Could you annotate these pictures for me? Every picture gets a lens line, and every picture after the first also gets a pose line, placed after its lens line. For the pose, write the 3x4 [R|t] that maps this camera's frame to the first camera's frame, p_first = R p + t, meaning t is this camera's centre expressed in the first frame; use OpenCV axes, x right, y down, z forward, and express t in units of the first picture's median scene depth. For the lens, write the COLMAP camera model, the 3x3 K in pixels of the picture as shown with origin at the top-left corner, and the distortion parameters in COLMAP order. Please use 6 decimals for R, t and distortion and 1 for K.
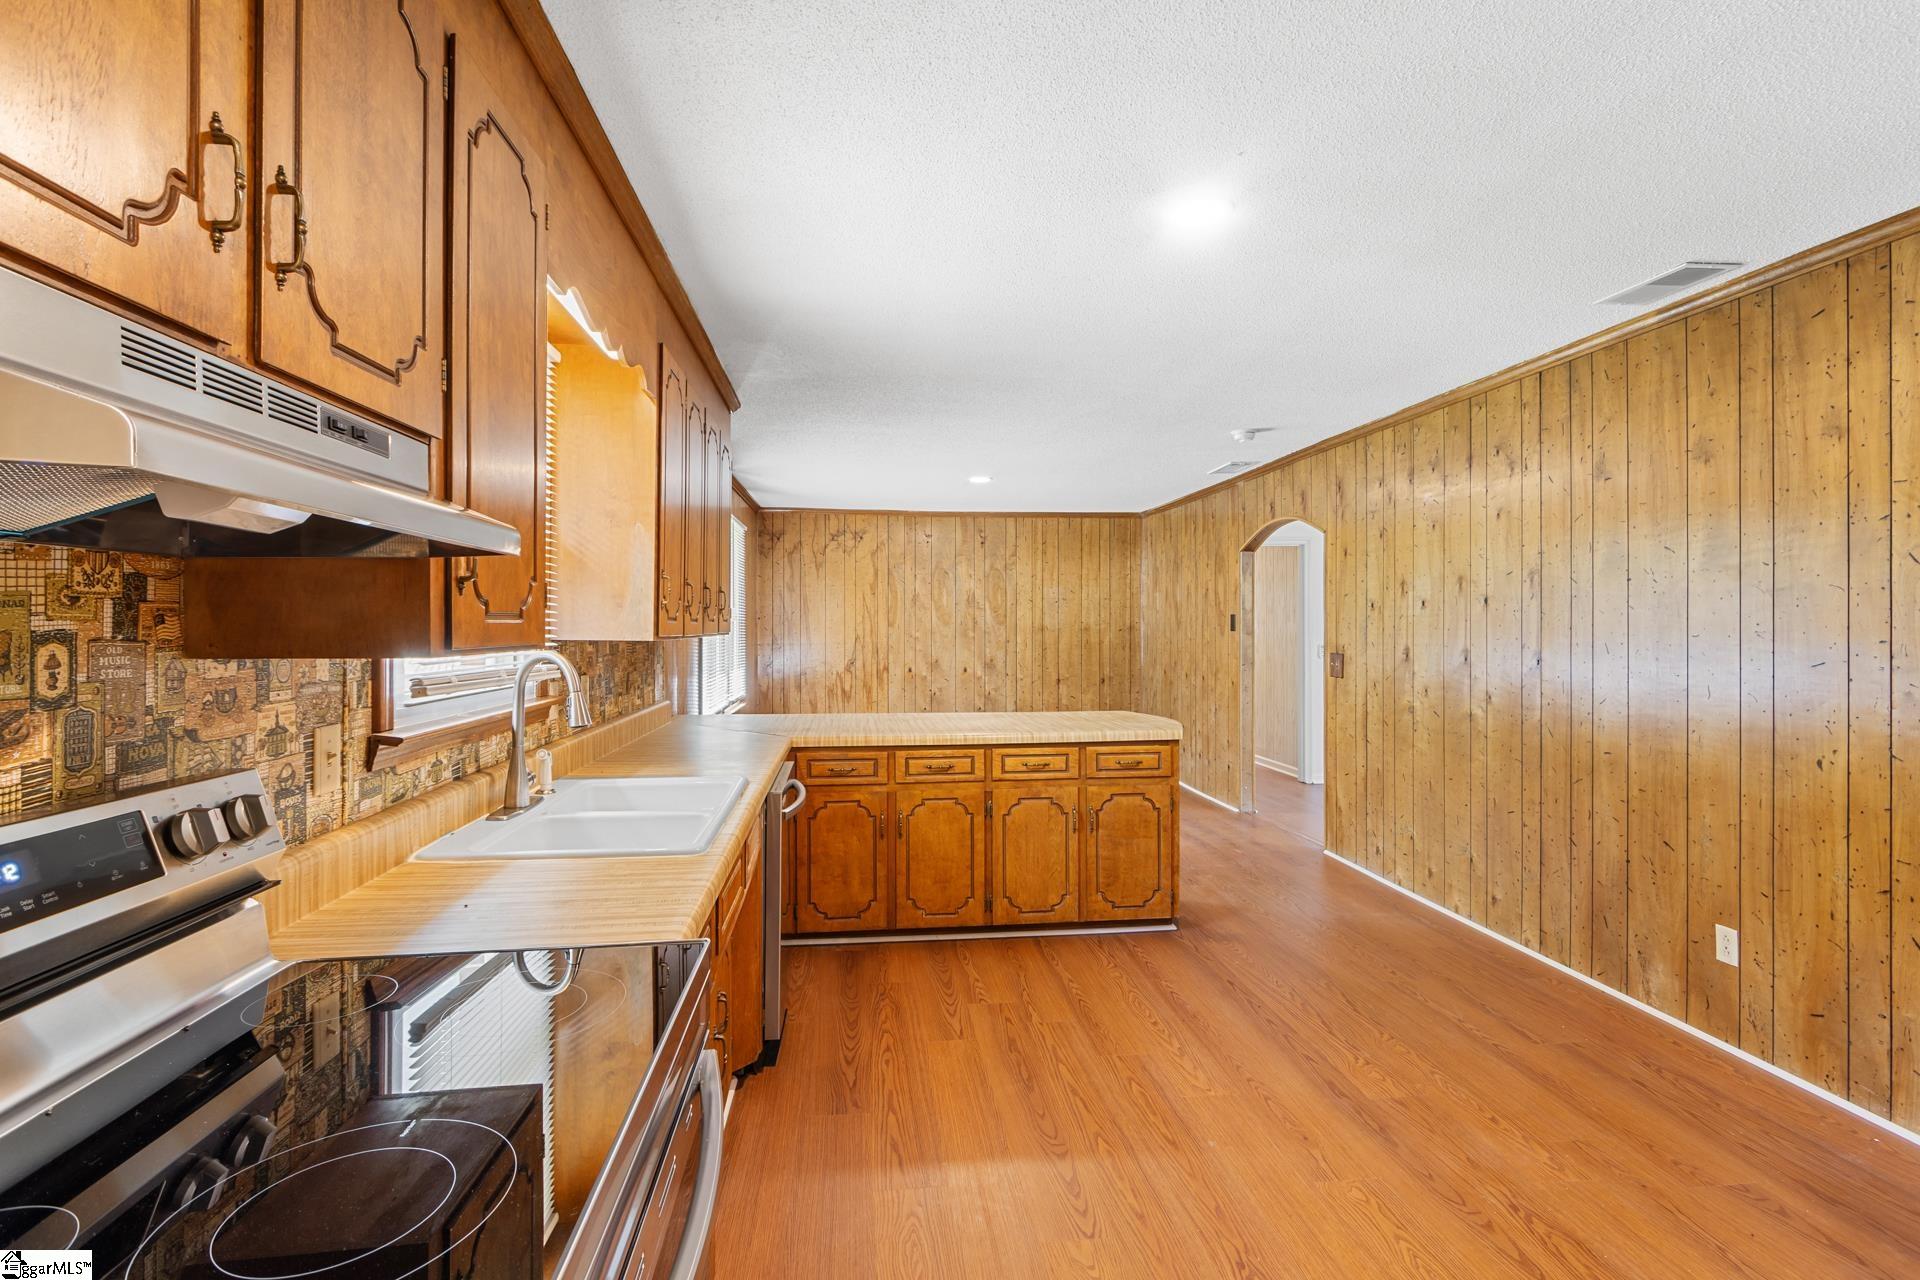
lens RADIAL K [[903.0, 0, 964.6], [0, 903.0, 619.8], [0, 0, 1]] dist [-0.000288, 0.001022]
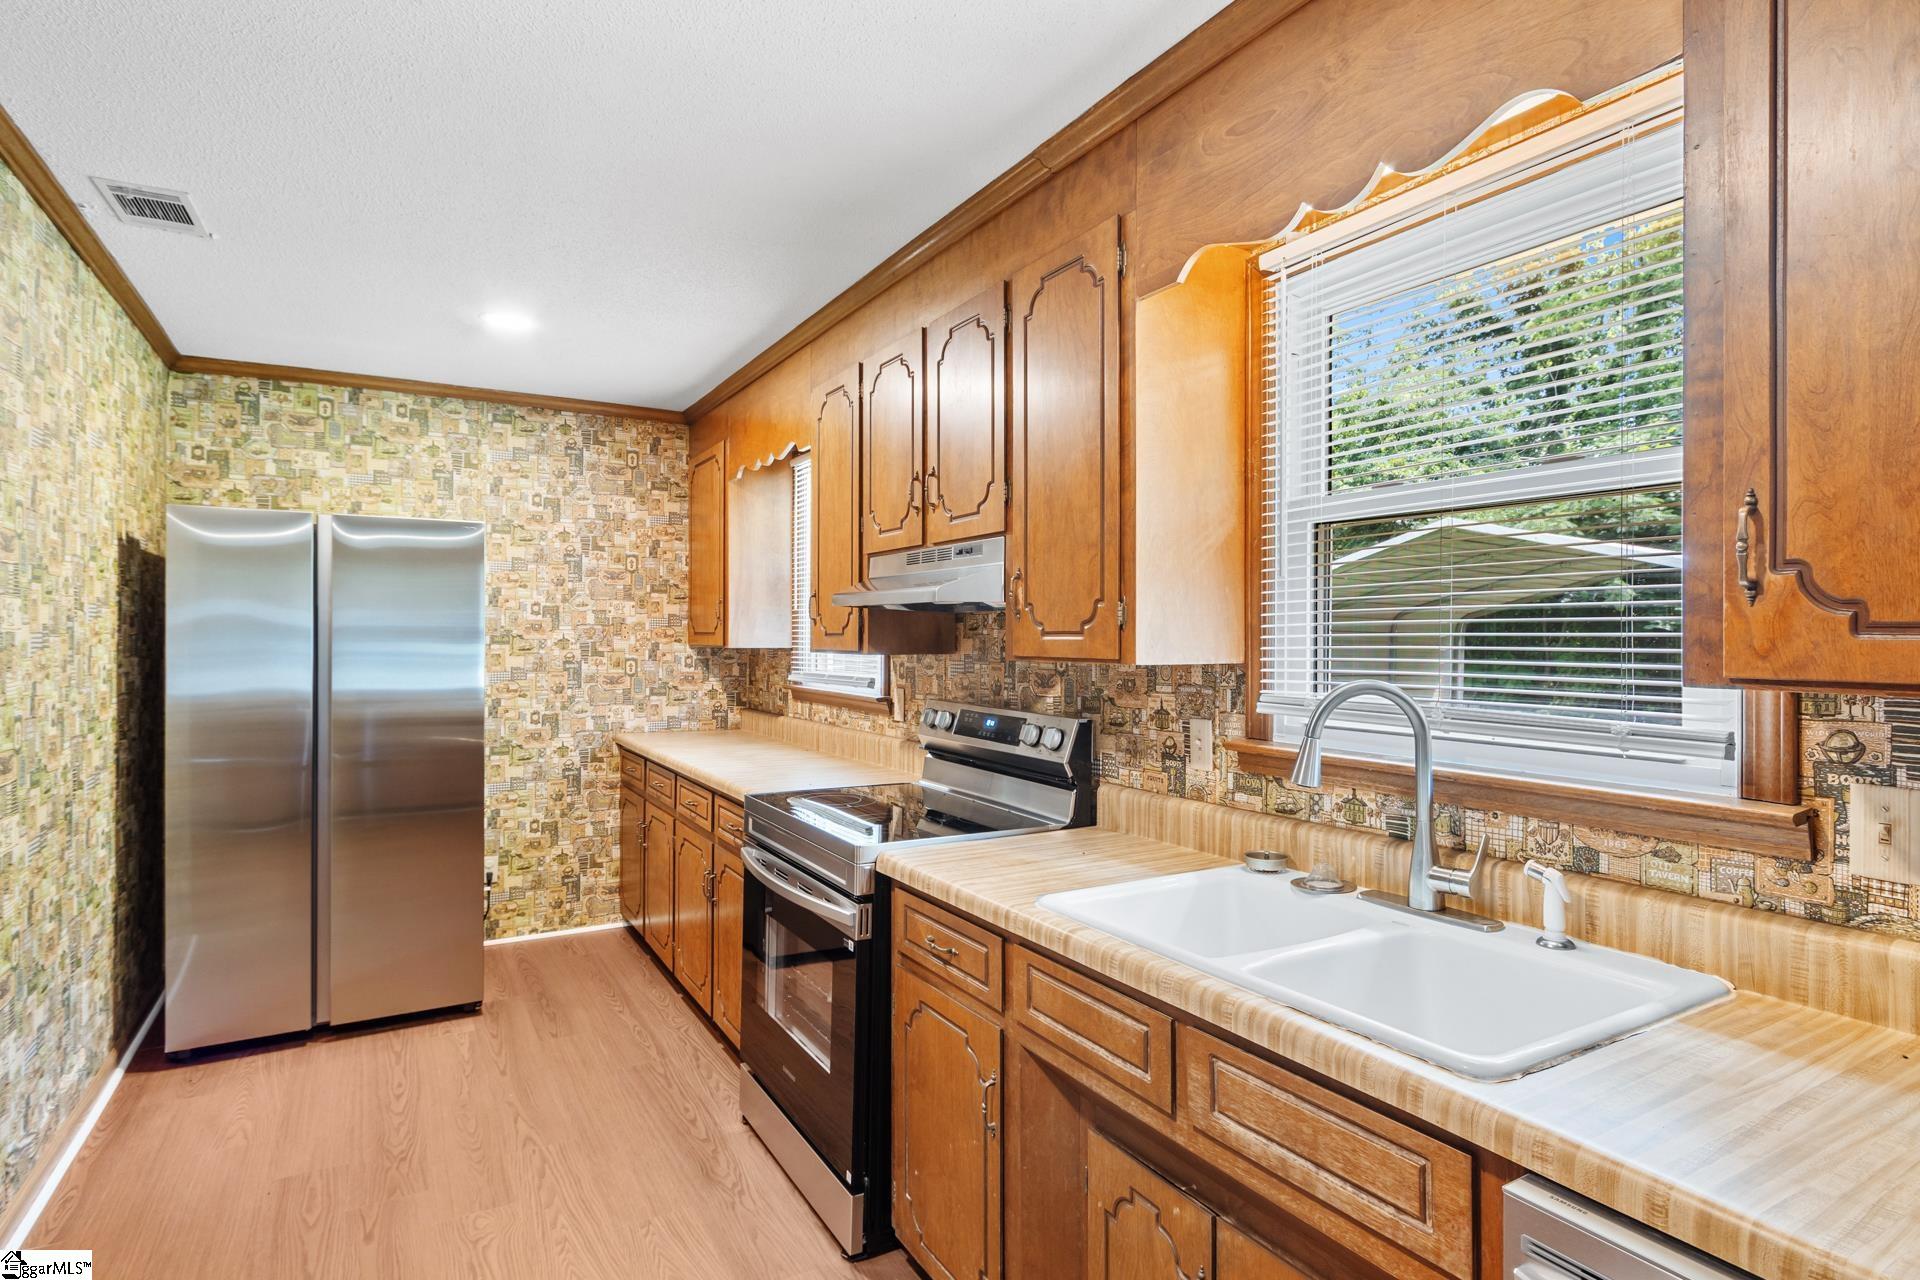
lens RADIAL K [[994.0, 0, 935.4], [0, 994.0, 640.2], [0, 0, 1]] dist [0.002491, -0.001624]
pose [[-0.930354, -0.001926, -0.366658, 0.035215], [-0.000628, 0.999993, -0.003660, 0.001765], [0.366663, -0.003175, -0.930348, 0.428759]]
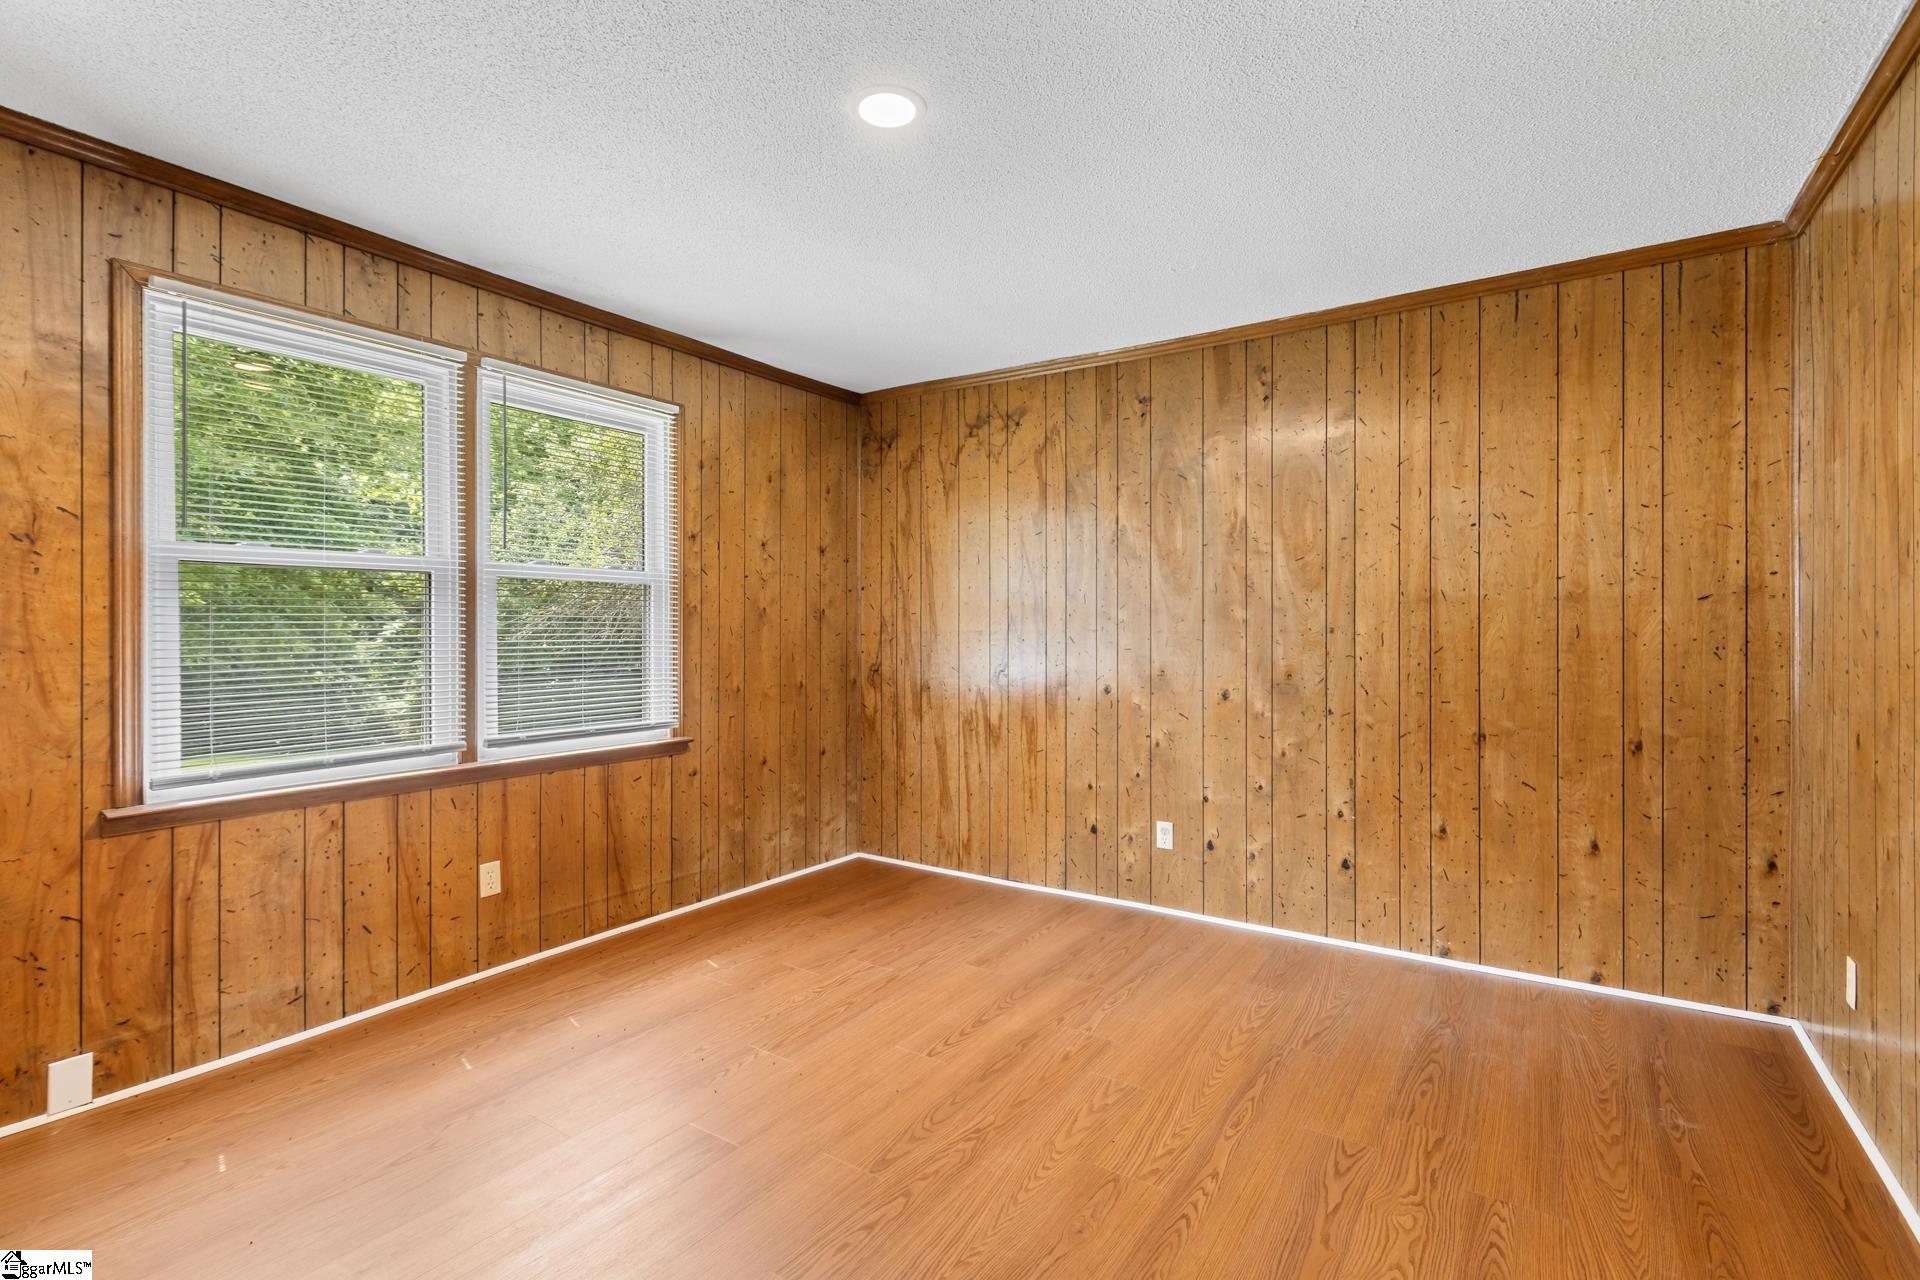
lens RADIAL K [[903.0, 0, 973.0], [0, 903.0, 635.9], [0, 0, 1]] dist [-0.000288, 0.001022]
pose [[0.734265, 0.003952, -0.678852, 0.215208], [-0.003191, 0.999992, 0.002370, 0.027171], [0.678856, 0.000426, 0.734271, 0.624243]]
